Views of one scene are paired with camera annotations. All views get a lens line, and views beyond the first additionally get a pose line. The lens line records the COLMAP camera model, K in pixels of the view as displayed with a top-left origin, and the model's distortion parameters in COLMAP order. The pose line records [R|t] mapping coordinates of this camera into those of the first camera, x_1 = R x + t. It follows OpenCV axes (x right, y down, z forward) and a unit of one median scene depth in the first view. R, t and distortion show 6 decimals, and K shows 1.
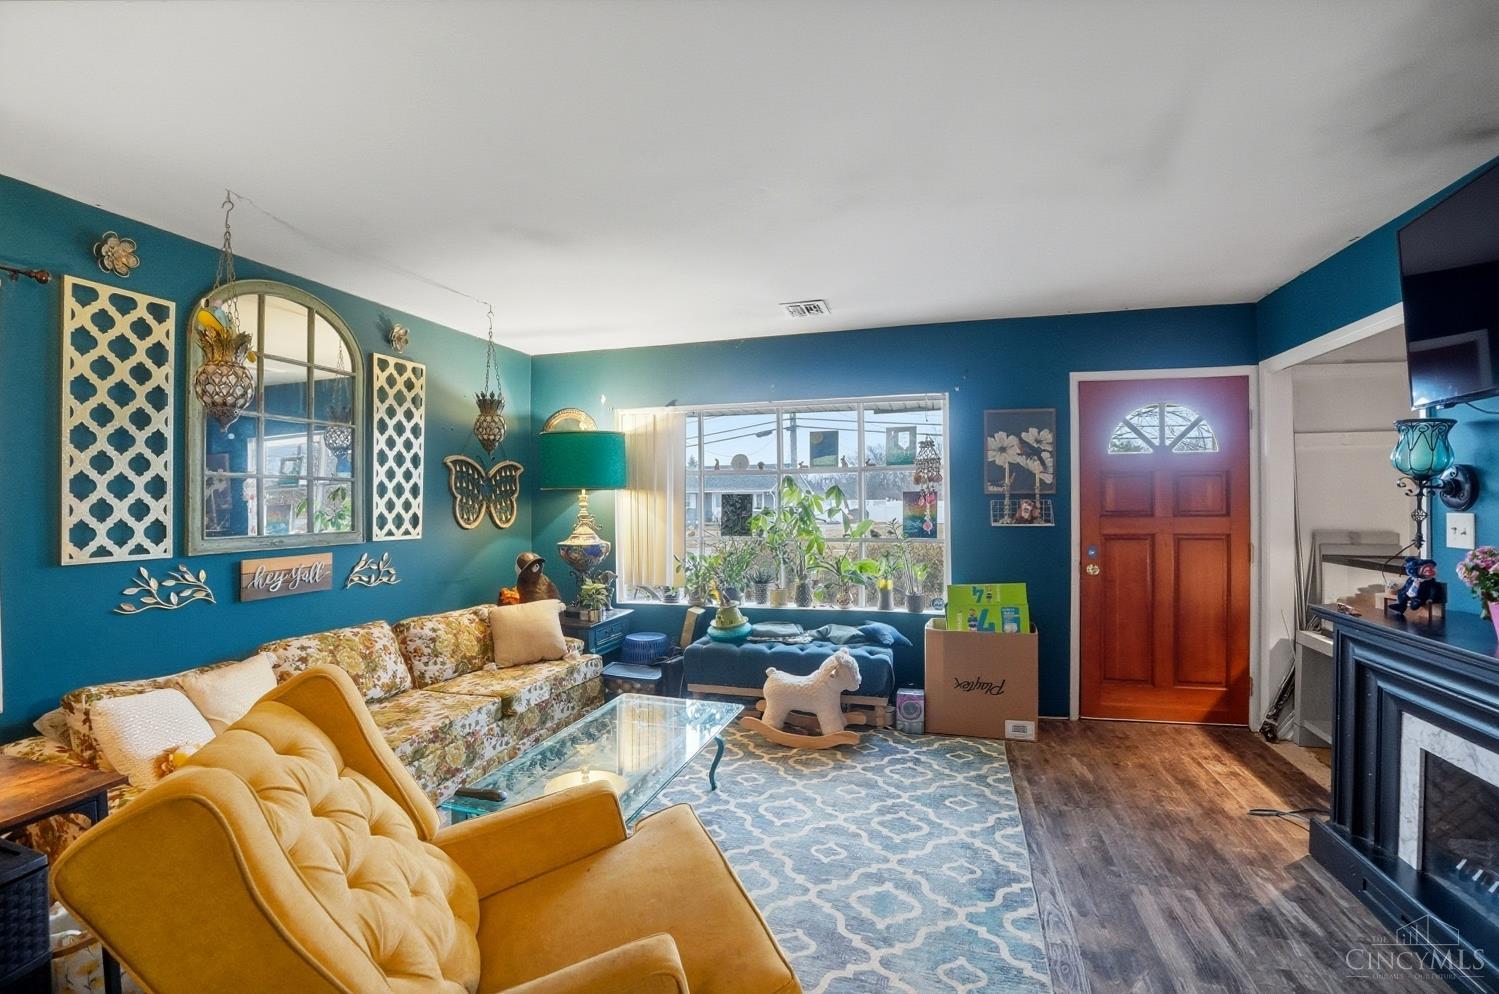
lens RADIAL K [[663.4, 0, 751.8], [0, 663.4, 497.5], [0, 0, 1]] dist [-0.074294, 0.018930]
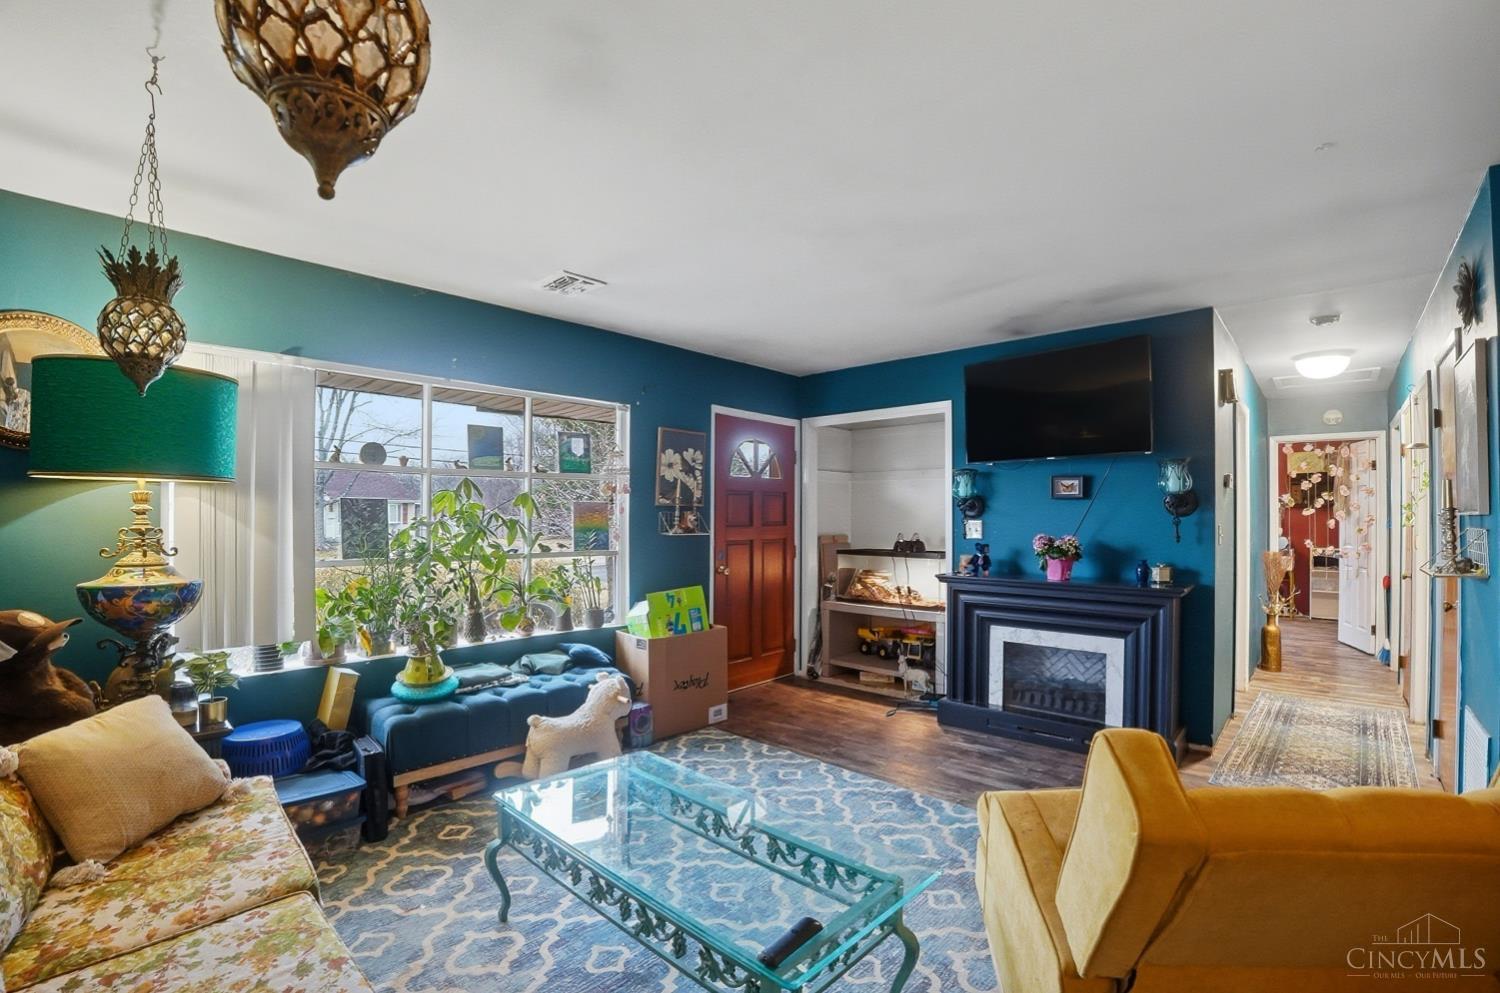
lens RADIAL K [[663.9, 0, 752.3], [0, 663.9, 497.0], [0, 0, 1]] dist [-0.074294, 0.018930]
pose [[0.448023, 0.033879, 0.893380, -0.600775], [-0.008780, 0.999400, -0.033496, 0.016905], [-0.893979, 0.007163, 0.448052, 0.425401]]
